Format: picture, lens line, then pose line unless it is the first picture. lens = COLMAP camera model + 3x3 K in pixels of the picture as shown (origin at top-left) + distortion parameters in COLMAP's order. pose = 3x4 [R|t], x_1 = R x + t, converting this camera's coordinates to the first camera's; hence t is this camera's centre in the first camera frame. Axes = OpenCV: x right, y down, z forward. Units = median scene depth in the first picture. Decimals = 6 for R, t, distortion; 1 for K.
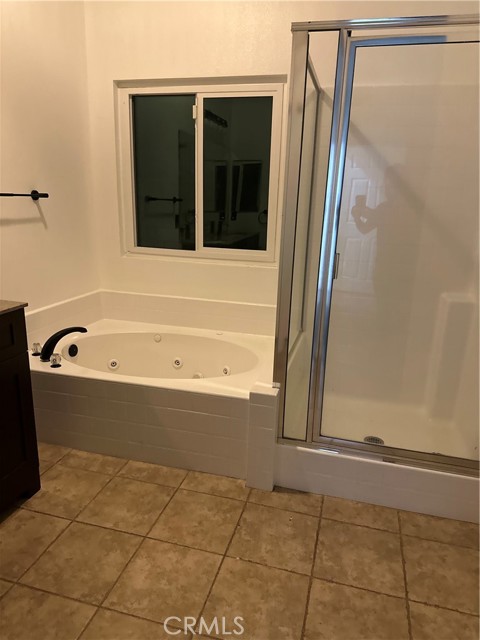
lens RADIAL K [[448.0, 0, 246.4], [0, 448.0, 323.6], [0, 0, 1]] dist [0.030137, -0.032081]
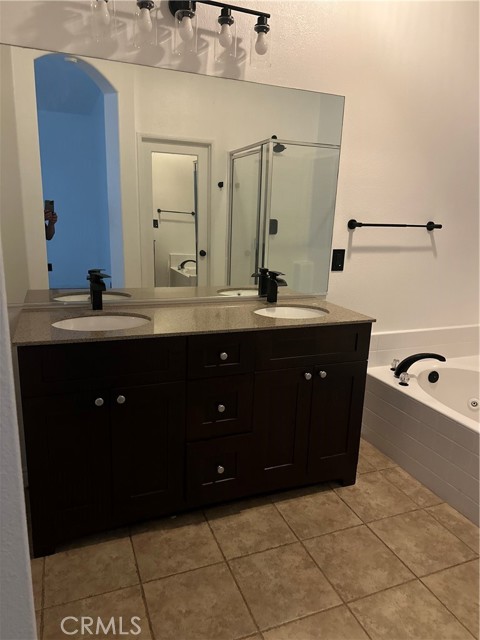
lens RADIAL K [[448.0, 0, 246.4], [0, 448.0, 323.6], [0, 0, 1]] dist [0.030137, -0.032081]
pose [[0.602029, 0.179874, -0.777950, 0.177434], [-0.228665, 0.972328, 0.047860, -0.012813], [0.765032, 0.149077, 0.626500, 0.034623]]
